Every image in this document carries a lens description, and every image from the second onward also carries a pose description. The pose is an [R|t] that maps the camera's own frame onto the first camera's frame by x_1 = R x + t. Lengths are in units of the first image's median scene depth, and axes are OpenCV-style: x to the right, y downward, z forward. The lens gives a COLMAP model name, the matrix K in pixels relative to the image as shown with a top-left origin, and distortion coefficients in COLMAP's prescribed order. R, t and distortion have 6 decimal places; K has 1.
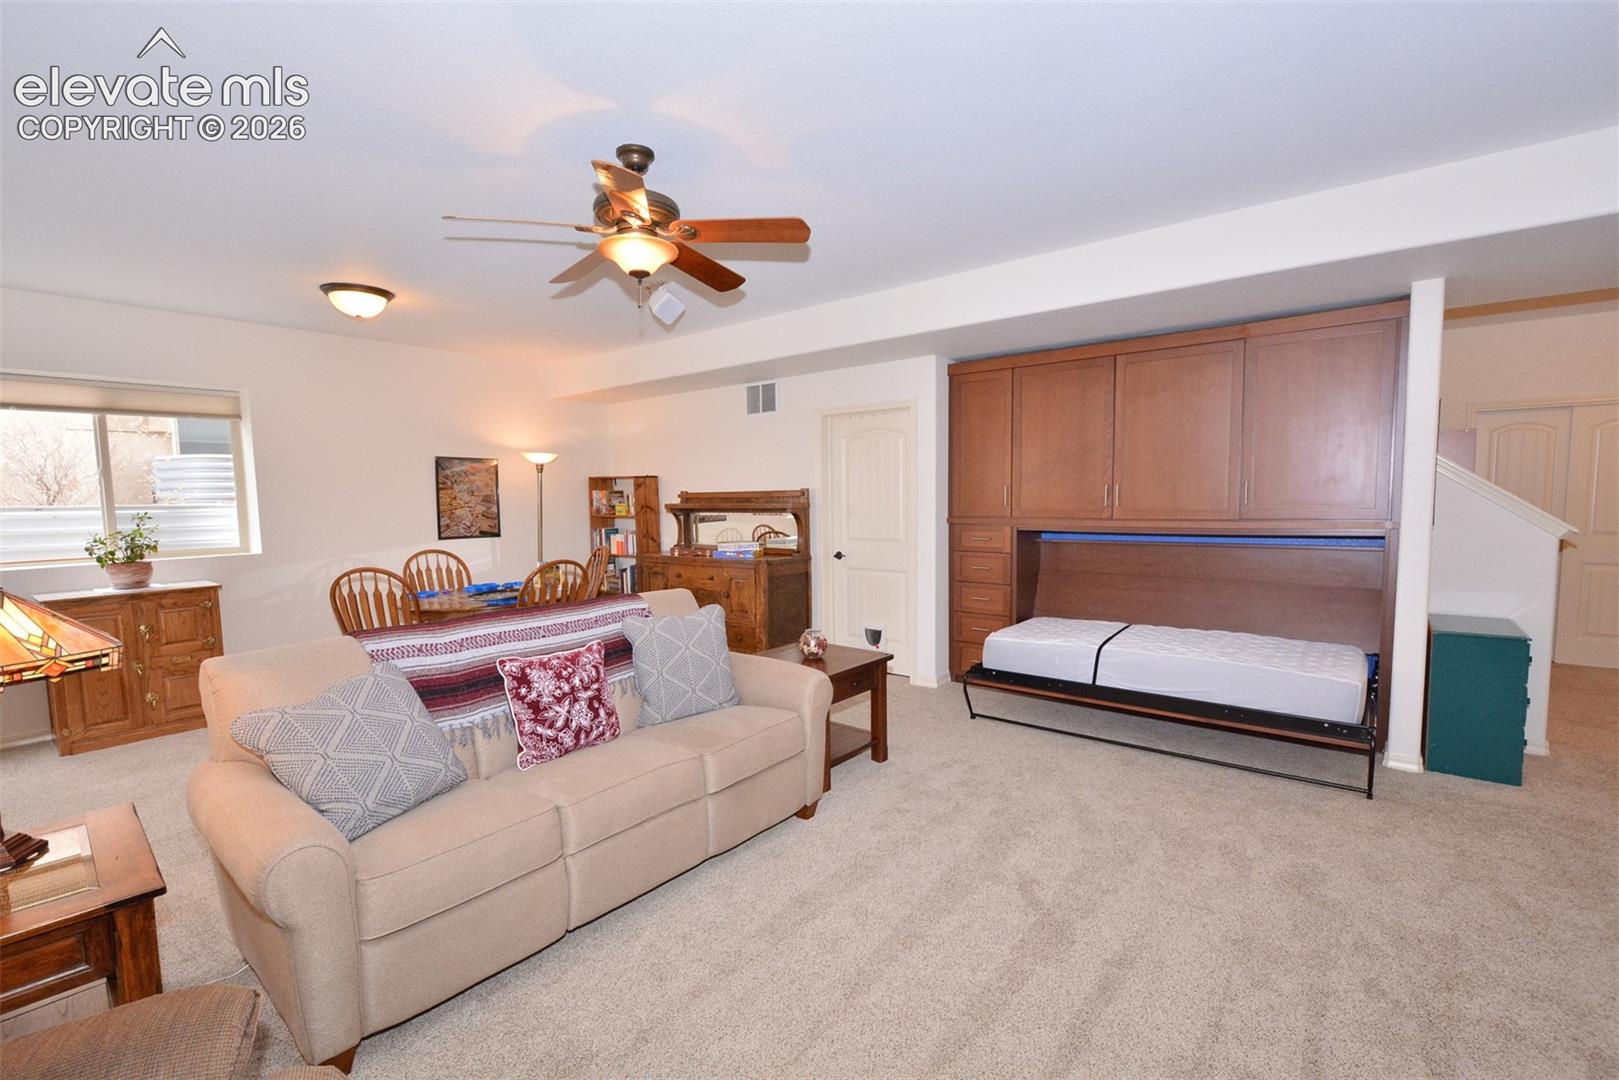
lens RADIAL K [[705.1, 0, 808.0], [0, 705.1, 552.4], [0, 0, 1]] dist [-0.001645, -0.002953]
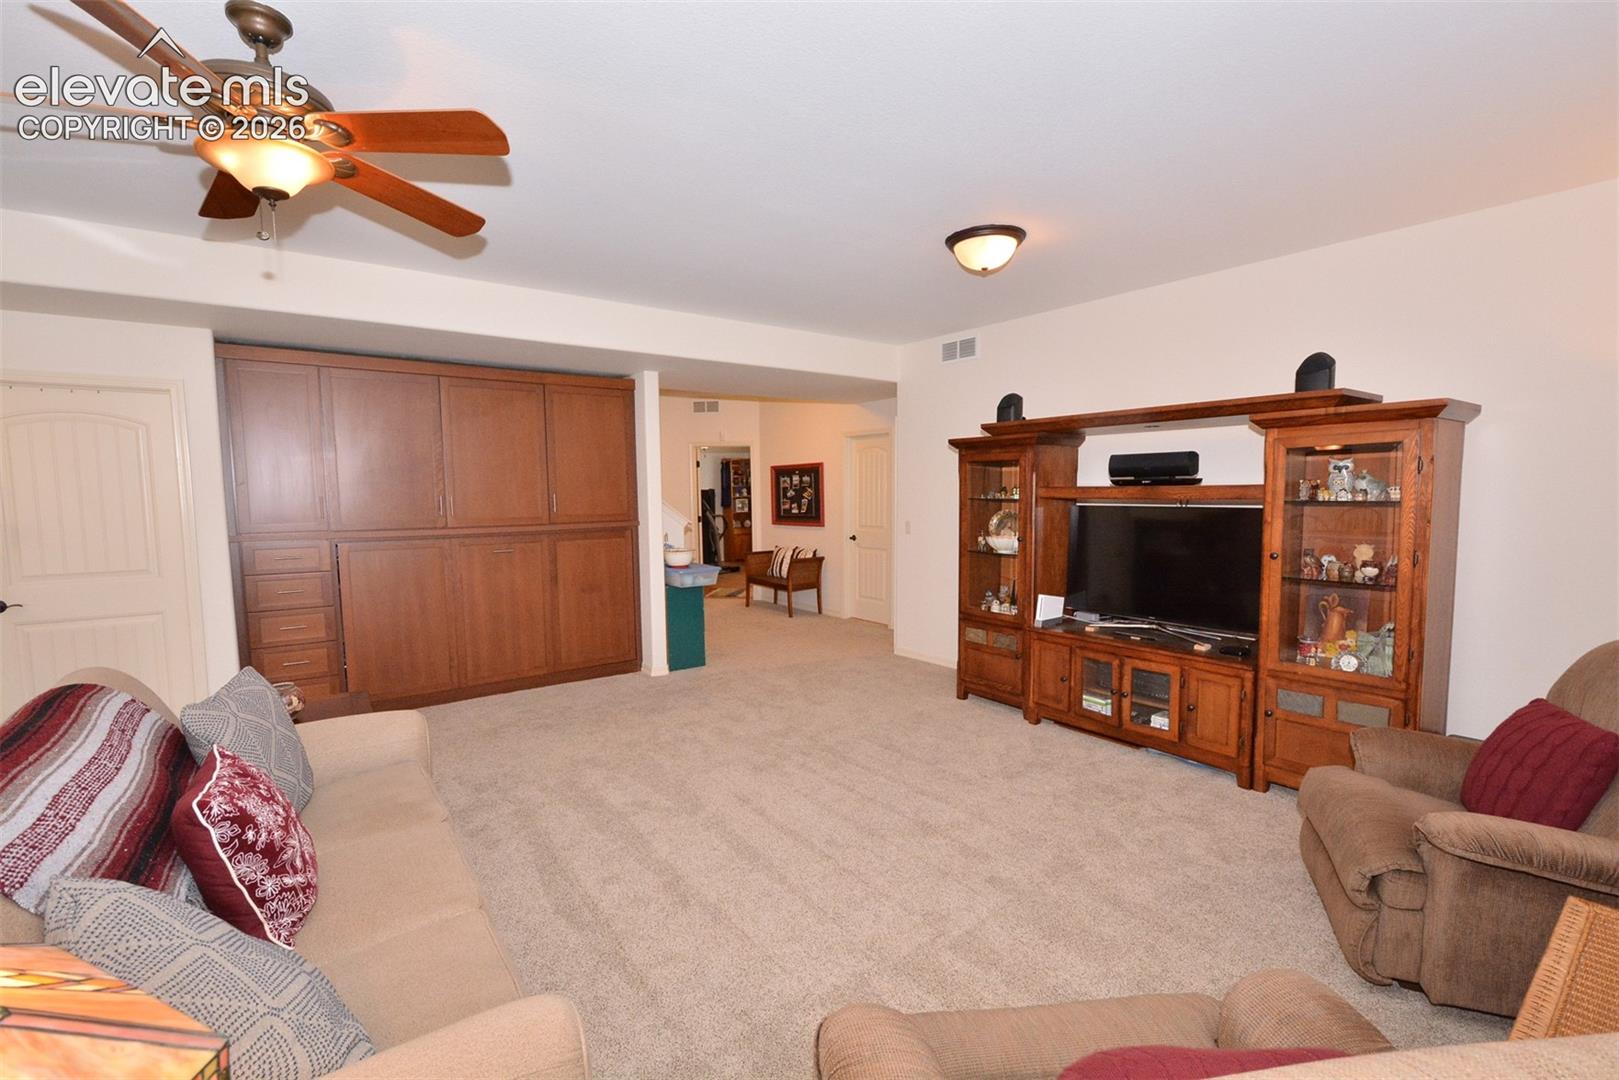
lens RADIAL K [[705.1, 0, 796.8], [0, 705.1, 552.4], [0, 0, 1]] dist [-0.001645, -0.002953]
pose [[0.252910, -0.070234, 0.964937, -0.567563], [0.082506, 0.995294, 0.050818, -0.024182], [-0.963965, 0.066761, 0.257514, 0.251835]]
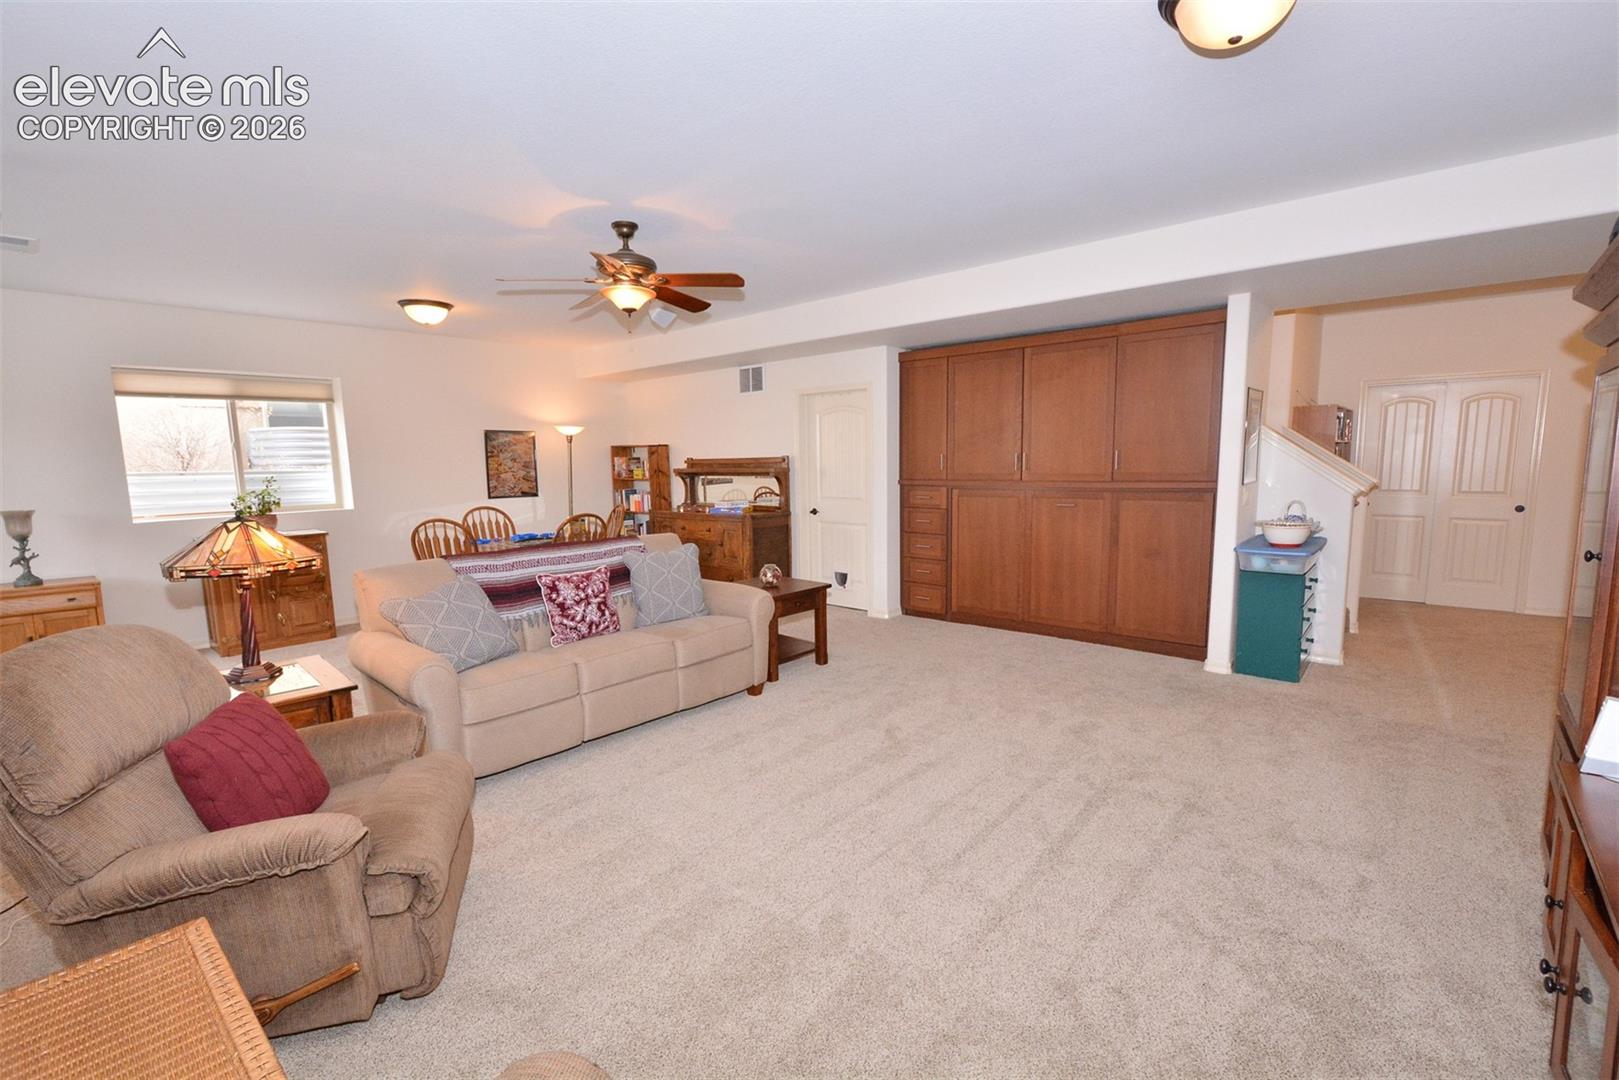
lens RADIAL K [[705.1, 0, 809.1], [0, 705.1, 546.9], [0, 0, 1]] dist [-0.001645, -0.002953]
pose [[0.998956, 0.002954, -0.045590, 0.138165], [-0.000907, 0.998993, 0.044861, 0.016484], [0.045676, -0.044773, 0.997952, -0.313244]]
